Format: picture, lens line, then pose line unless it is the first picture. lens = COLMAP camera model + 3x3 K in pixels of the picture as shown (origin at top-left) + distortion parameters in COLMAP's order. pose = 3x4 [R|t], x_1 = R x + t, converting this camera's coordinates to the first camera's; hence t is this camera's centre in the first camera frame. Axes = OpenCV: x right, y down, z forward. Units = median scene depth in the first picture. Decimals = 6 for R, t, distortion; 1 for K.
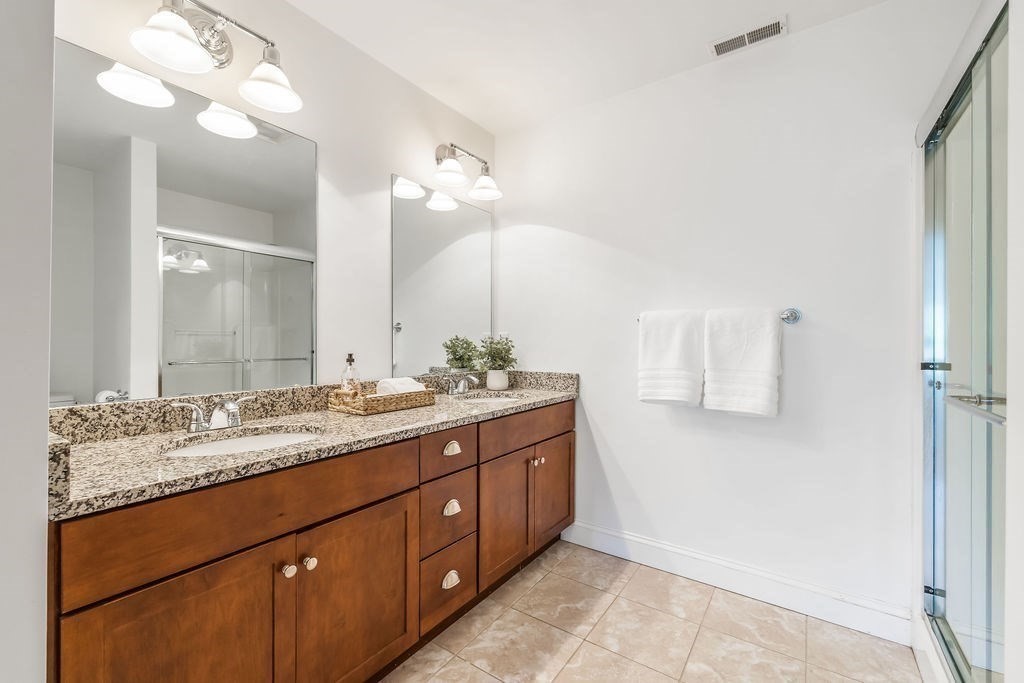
lens RADIAL K [[433.5, 0, 507.6], [0, 433.5, 334.6], [0, 0, 1]] dist [-0.000872, -0.000093]
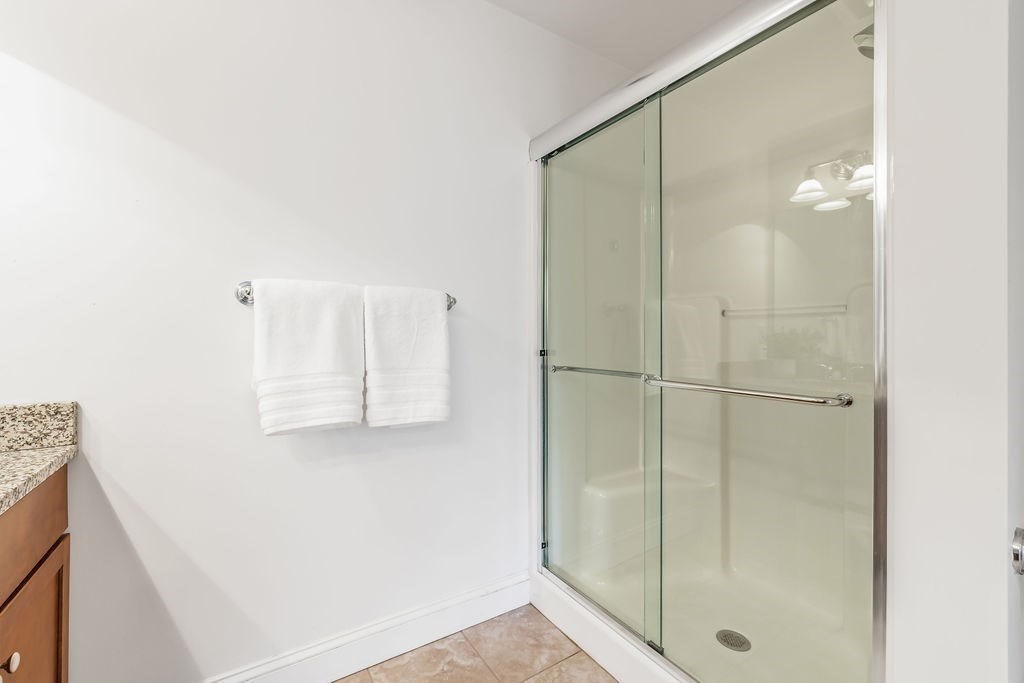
lens RADIAL K [[433.5, 0, 507.6], [0, 433.5, 334.6], [0, 0, 1]] dist [-0.000872, -0.000093]
pose [[0.378620, -0.004049, 0.925543, -0.104610], [-0.014226, 0.999847, 0.010193, 0.011652], [-0.925443, -0.017026, 0.378504, 0.523782]]
